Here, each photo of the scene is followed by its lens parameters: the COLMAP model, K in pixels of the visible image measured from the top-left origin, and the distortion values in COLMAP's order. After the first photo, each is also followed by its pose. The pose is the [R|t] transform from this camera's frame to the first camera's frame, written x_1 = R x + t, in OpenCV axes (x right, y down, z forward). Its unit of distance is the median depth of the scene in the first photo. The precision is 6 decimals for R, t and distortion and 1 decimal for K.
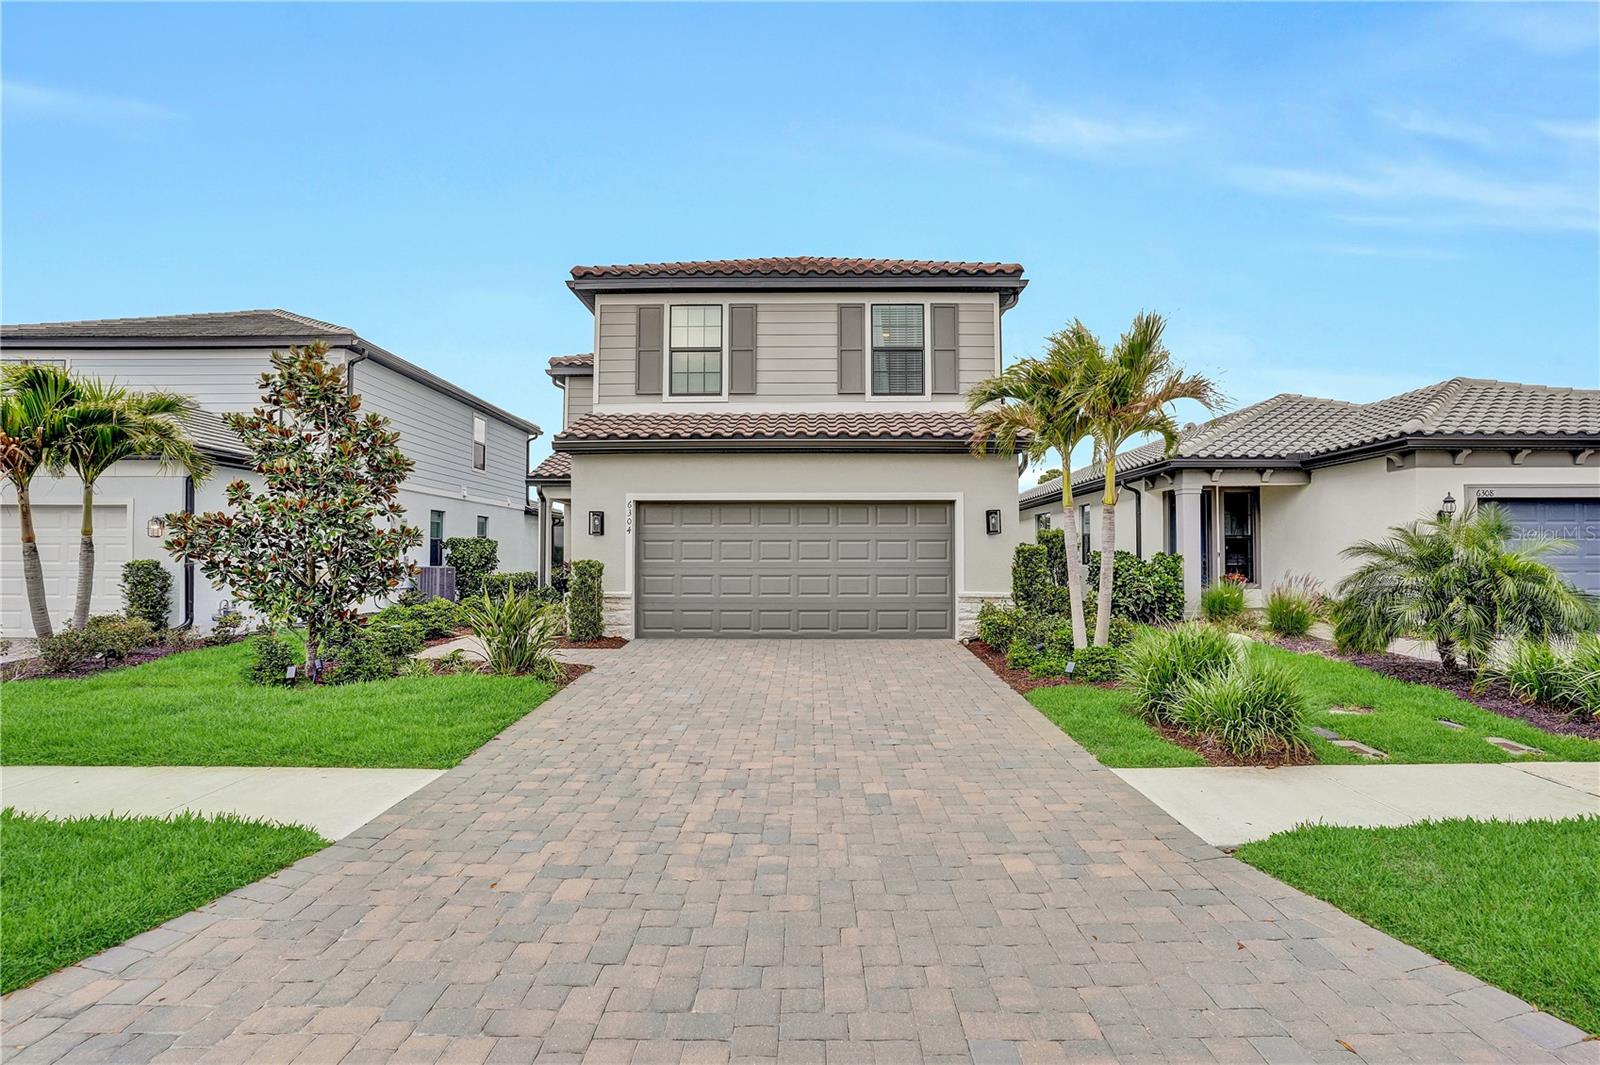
lens RADIAL K [[771.4, 0, 800.0], [0, 771.4, 532.5], [0, 0, 1]] dist [-0.085272, 0.052136]
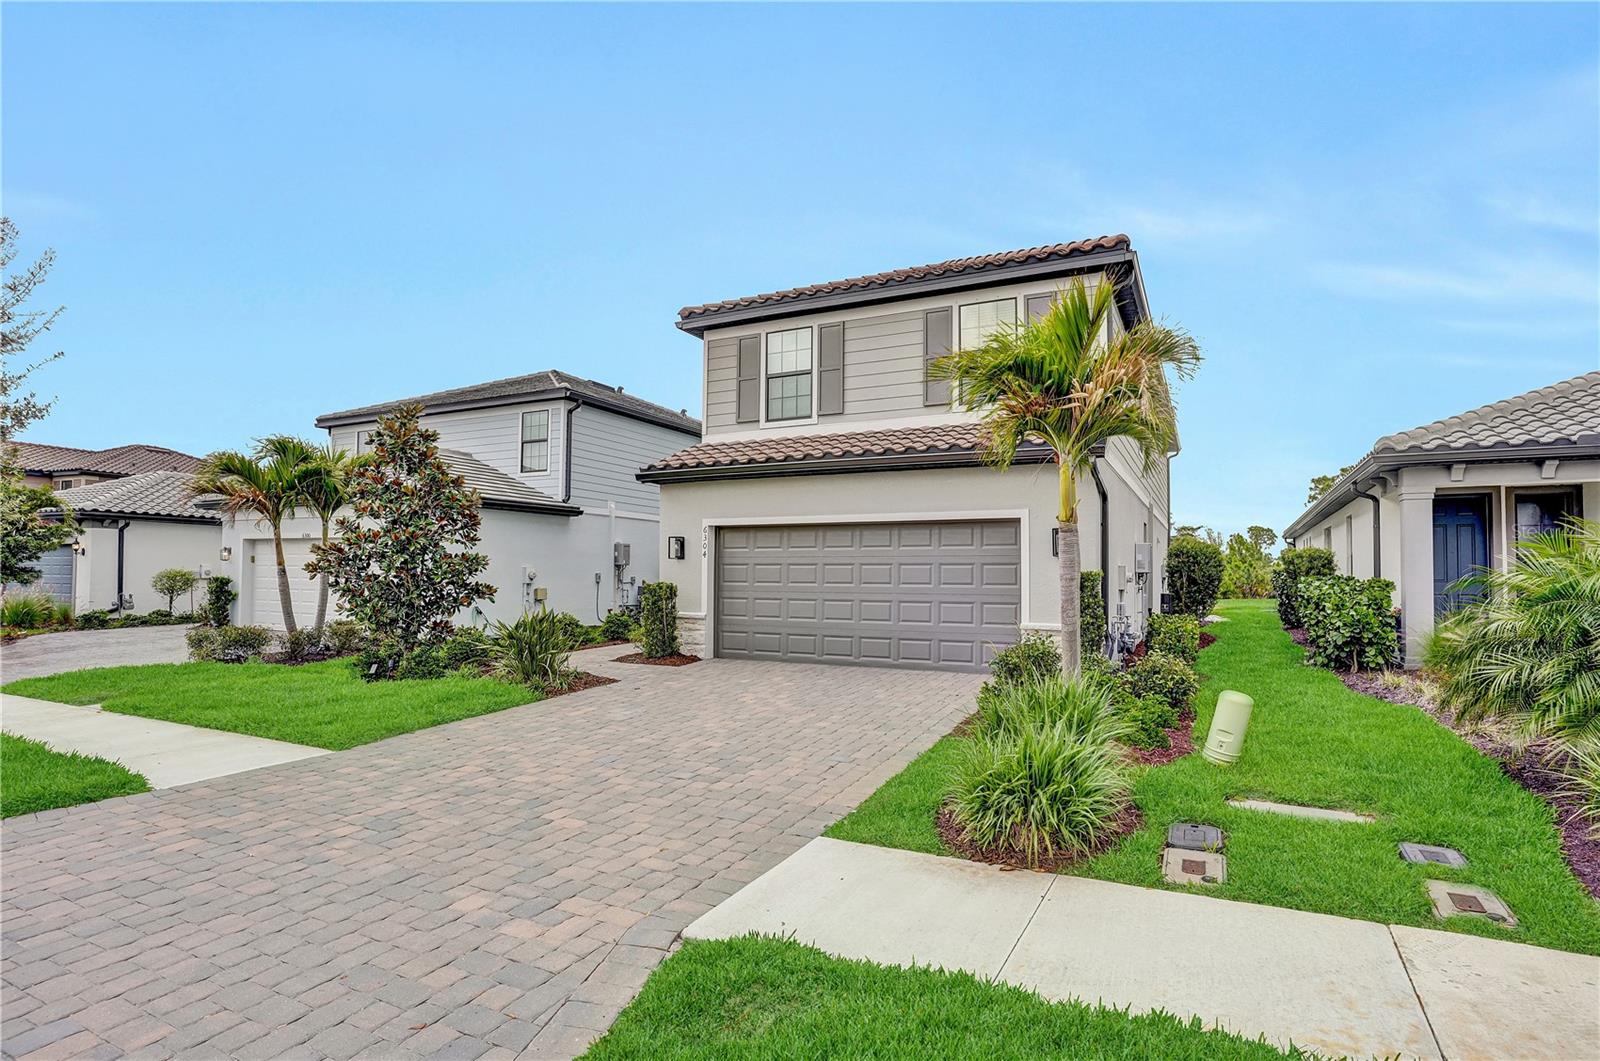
lens RADIAL K [[778.2, 0, 757.6], [0, 778.2, 537.6], [0, 0, 1]] dist [-0.060123, 0.030000]
pose [[0.896860, -0.013685, -0.442104, 0.303747], [0.004669, 0.999758, -0.021477, -0.002405], [0.442291, 0.017198, 0.896707, 0.077511]]
